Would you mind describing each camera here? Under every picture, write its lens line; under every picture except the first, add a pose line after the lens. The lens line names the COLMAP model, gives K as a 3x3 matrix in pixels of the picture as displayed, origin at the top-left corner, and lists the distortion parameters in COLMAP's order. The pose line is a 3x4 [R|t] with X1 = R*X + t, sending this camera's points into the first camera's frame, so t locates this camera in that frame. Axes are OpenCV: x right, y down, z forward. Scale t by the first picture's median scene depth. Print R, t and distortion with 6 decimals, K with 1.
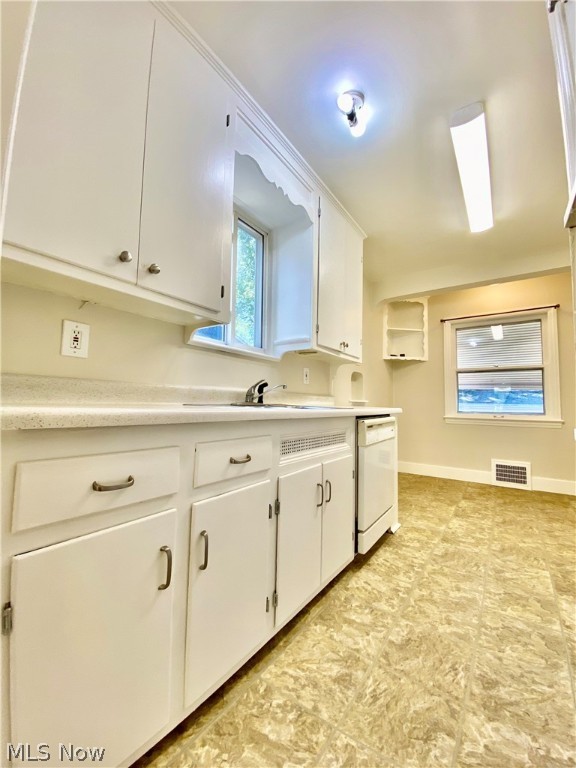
lens RADIAL K [[311.9, 0, 288.1], [0, 311.9, 384.6], [0, 0, 1]] dist [0.009411, -0.013150]
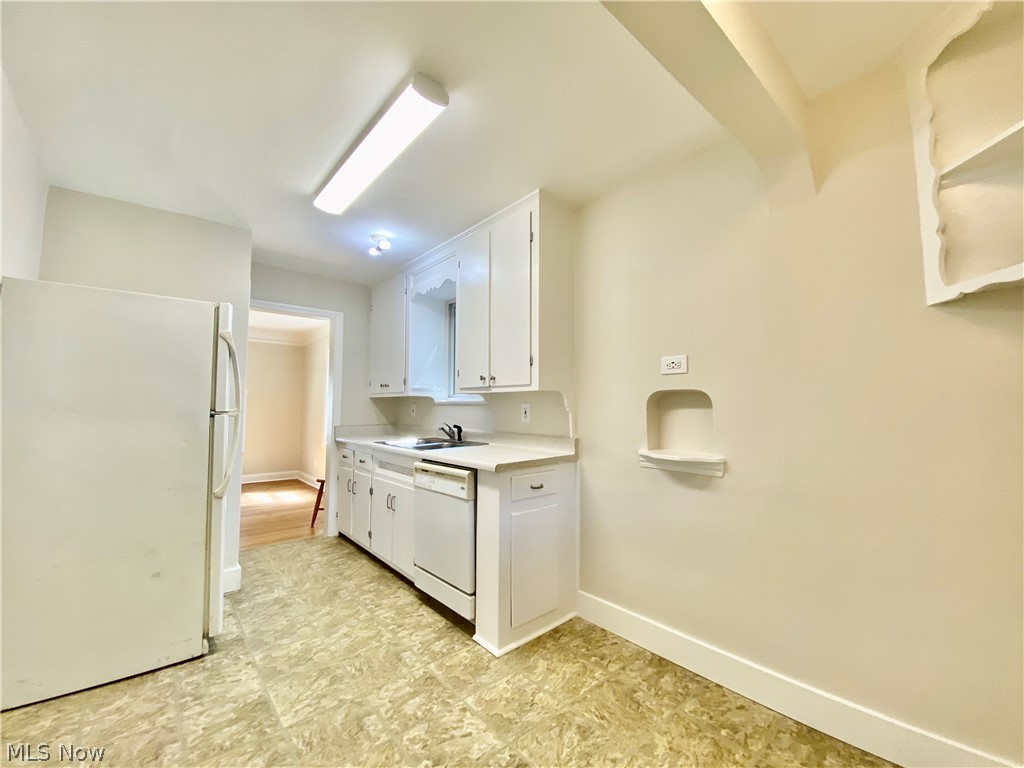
lens RADIAL K [[415.9, 0, 508.8], [0, 415.9, 379.2], [0, 0, 1]] dist [0.009411, -0.013150]
pose [[-0.246207, -0.092154, -0.964826, 2.041176], [0.035814, 0.993925, -0.104073, -0.007010], [0.968555, -0.060178, -0.241411, 2.146096]]
